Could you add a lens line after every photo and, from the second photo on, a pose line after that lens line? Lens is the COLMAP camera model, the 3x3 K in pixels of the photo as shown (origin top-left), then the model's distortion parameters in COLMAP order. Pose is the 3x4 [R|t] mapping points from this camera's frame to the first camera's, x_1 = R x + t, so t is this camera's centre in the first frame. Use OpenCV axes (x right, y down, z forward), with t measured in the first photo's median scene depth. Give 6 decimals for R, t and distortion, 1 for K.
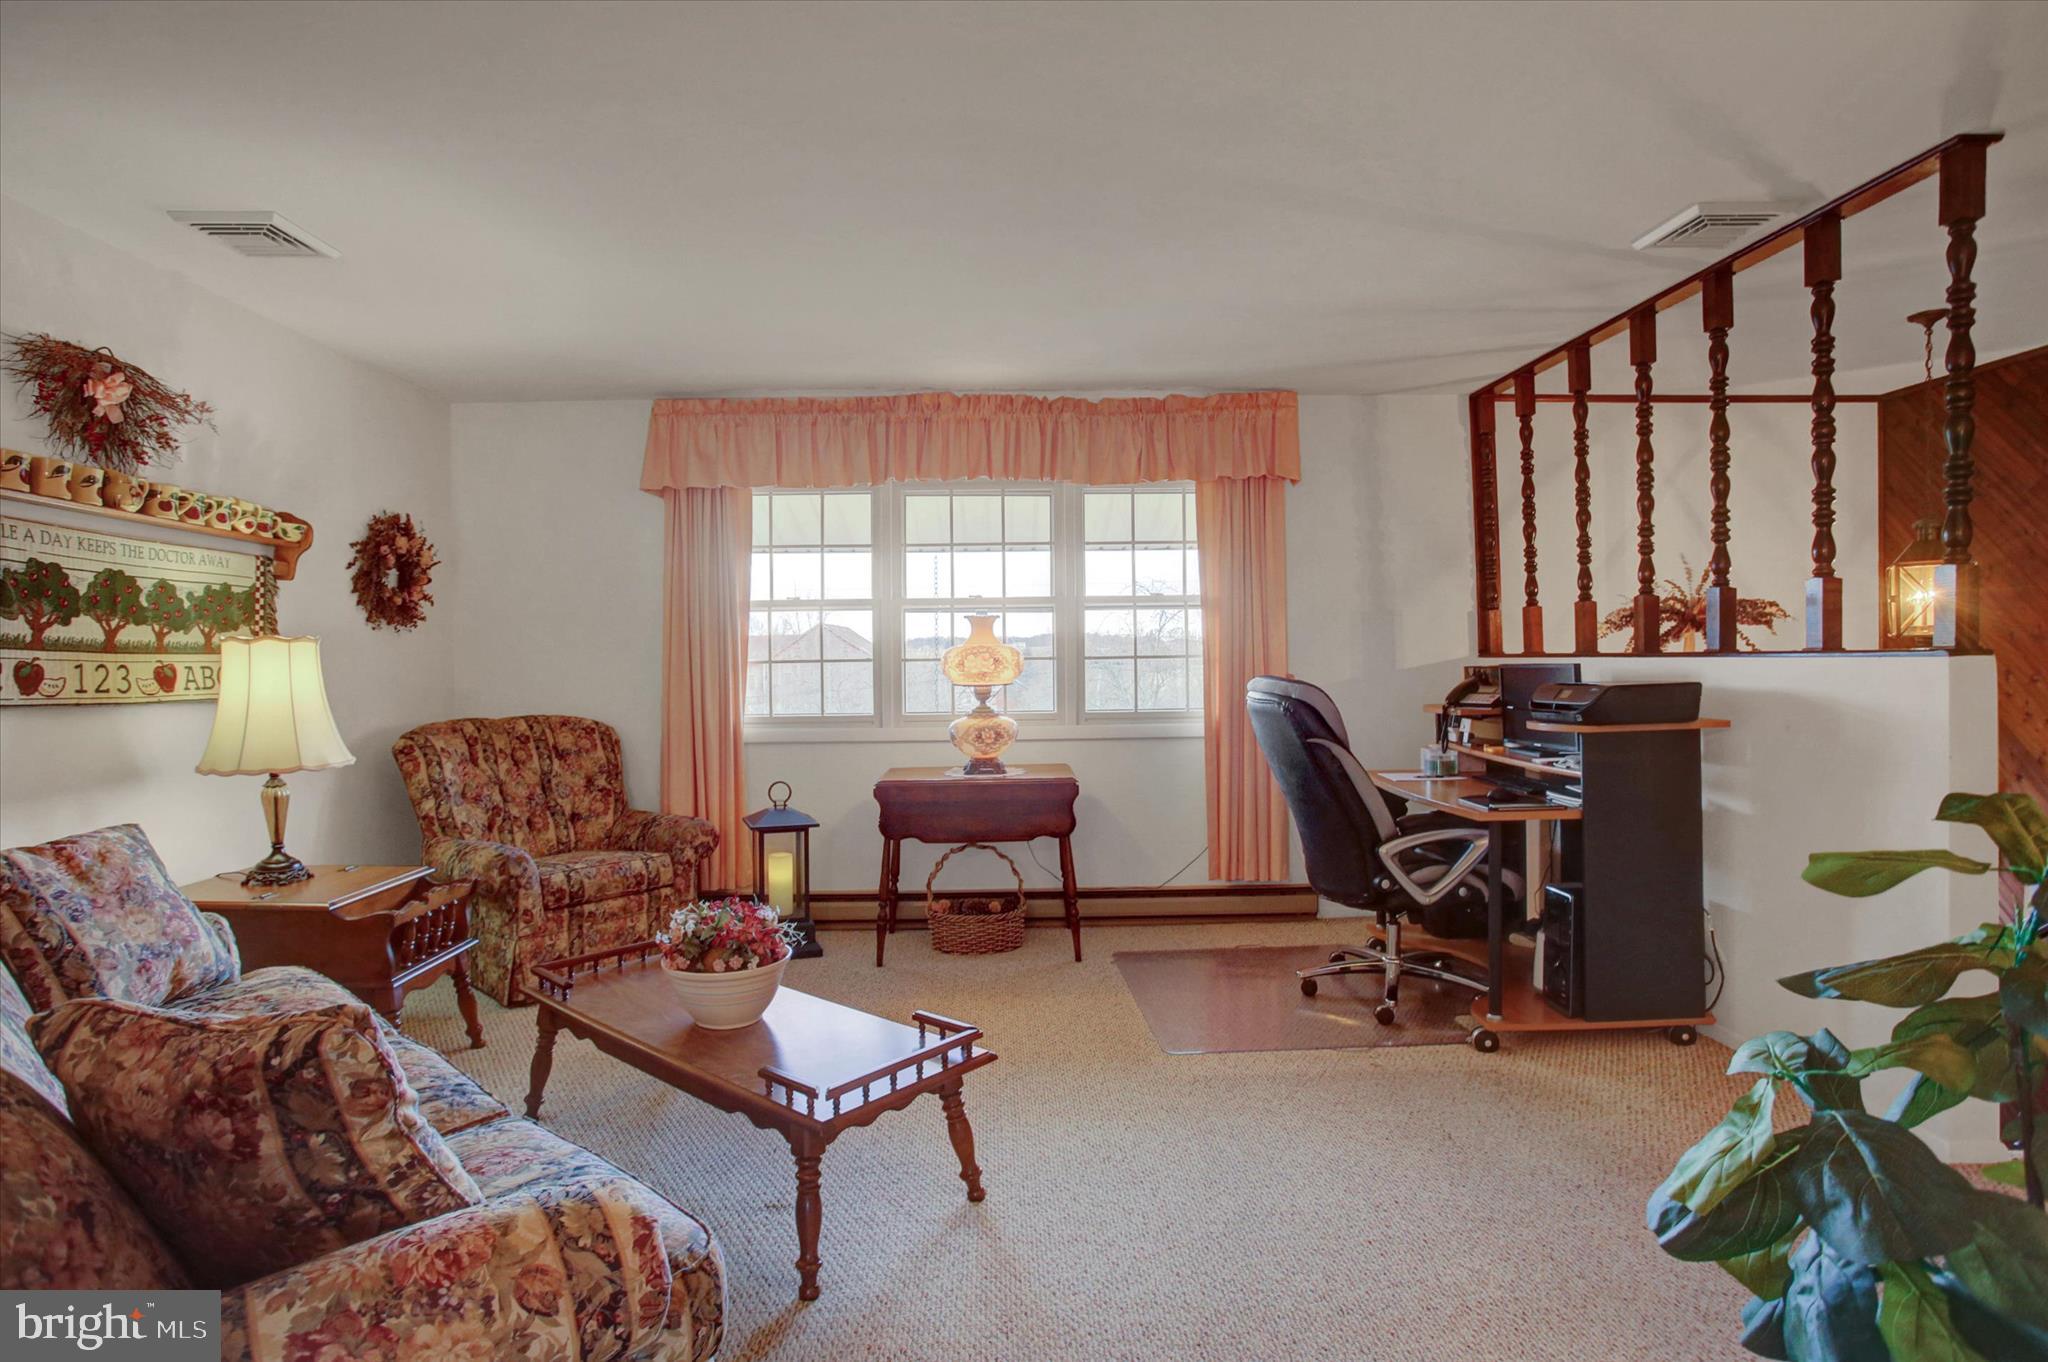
lens RADIAL K [[1074.0, 0, 1023.5], [0, 1074.0, 686.2], [0, 0, 1]] dist [-0.033627, 0.000853]
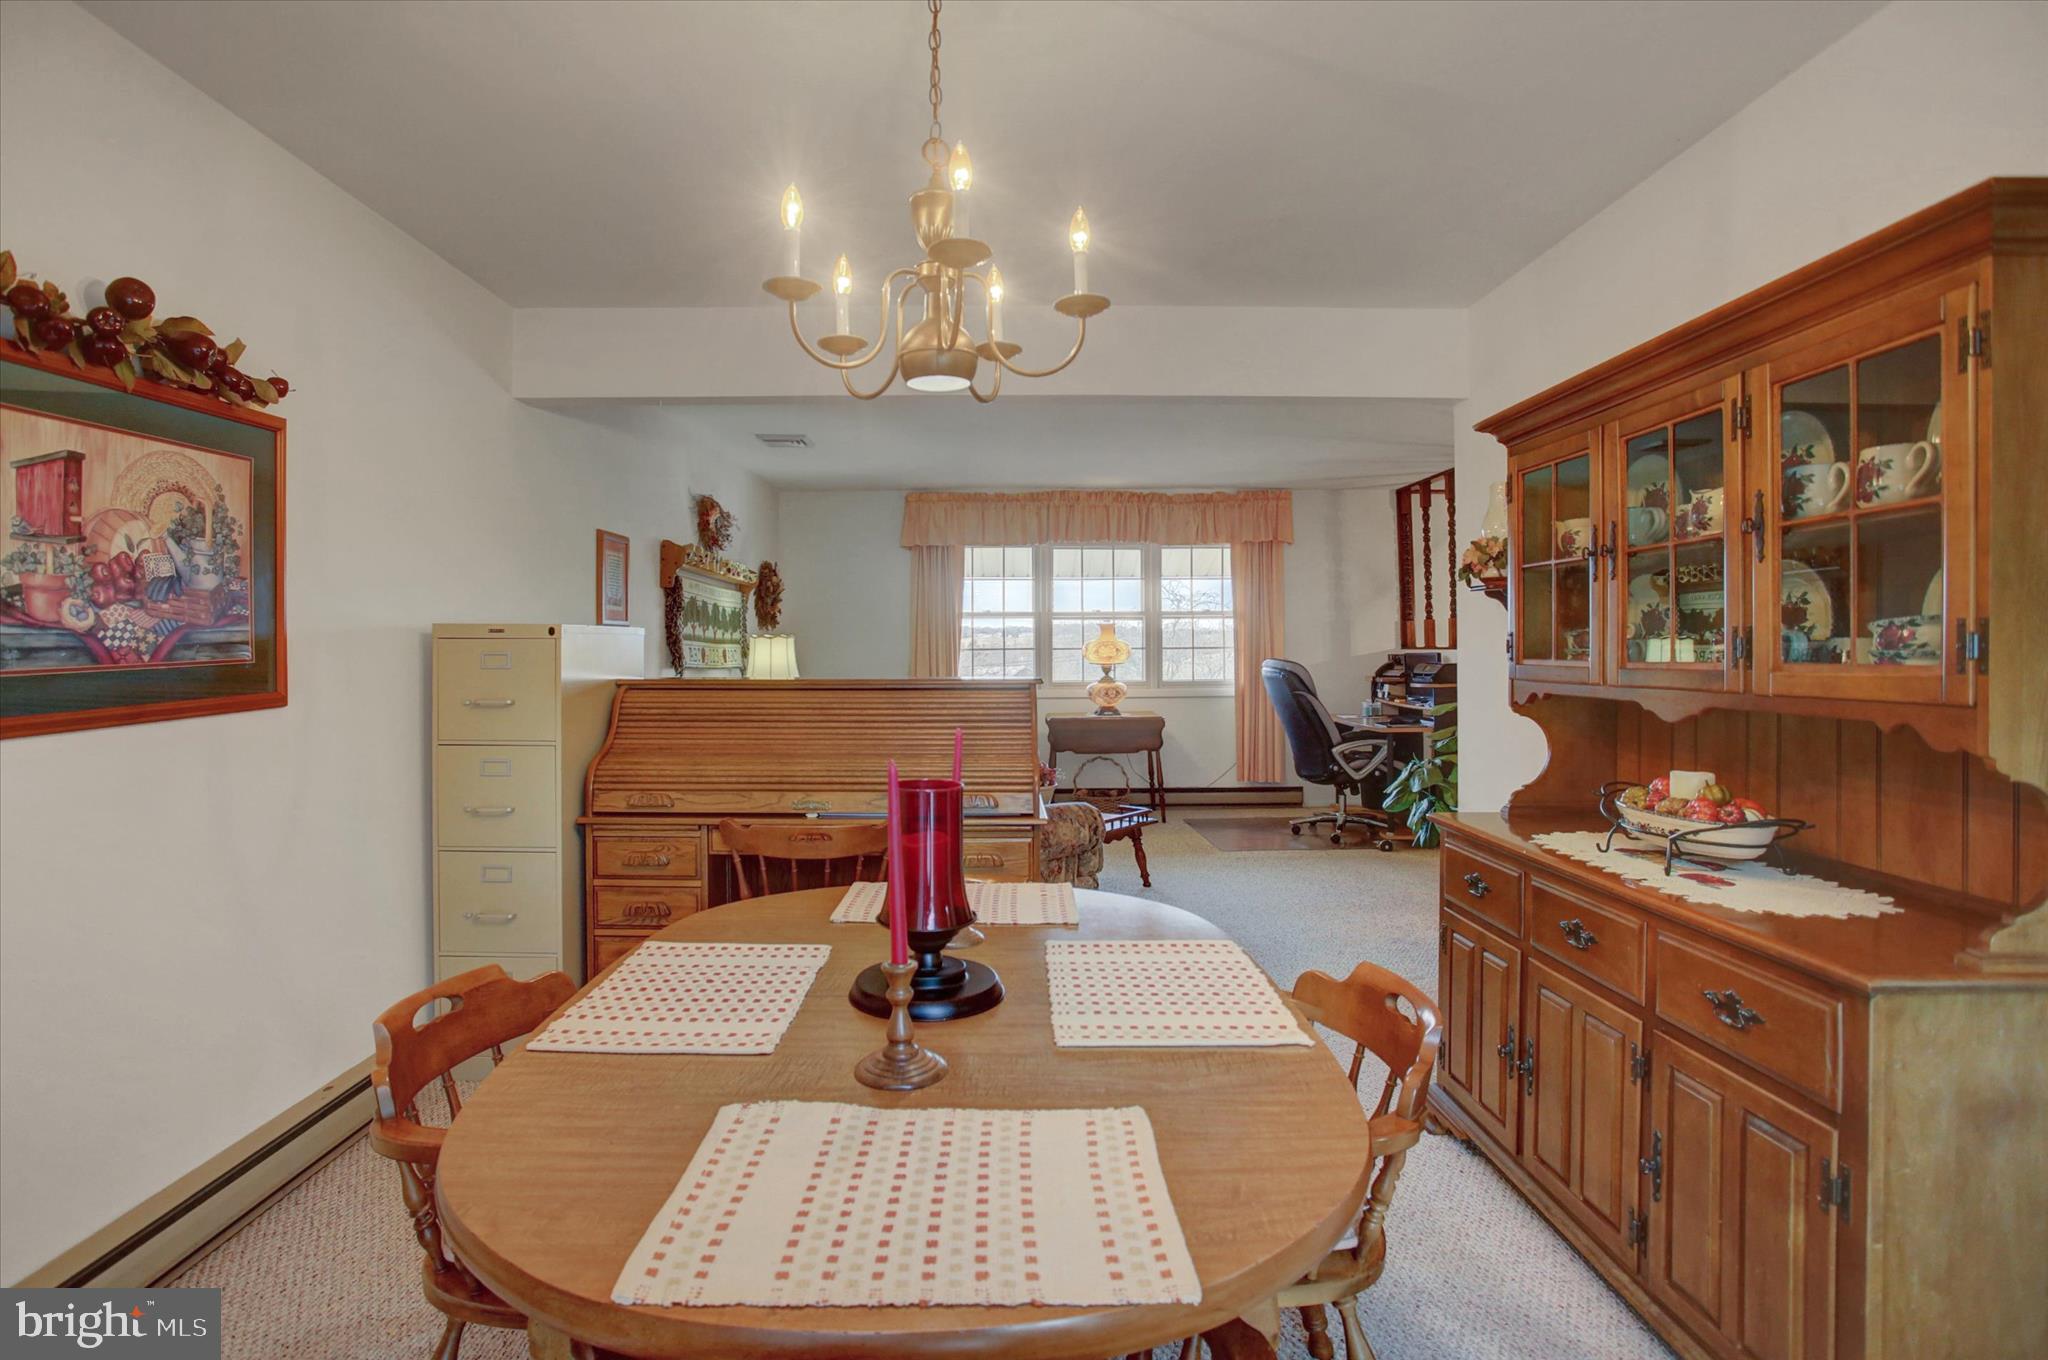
lens RADIAL K [[1074.0, 0, 1021.0], [0, 1074.0, 659.1], [0, 0, 1]] dist [-0.033627, 0.000853]
pose [[0.999977, 0.005896, -0.003393, -0.162208], [-0.005940, 0.999899, -0.012925, 0.014053], [0.003317, 0.012945, 0.999911, -0.682224]]
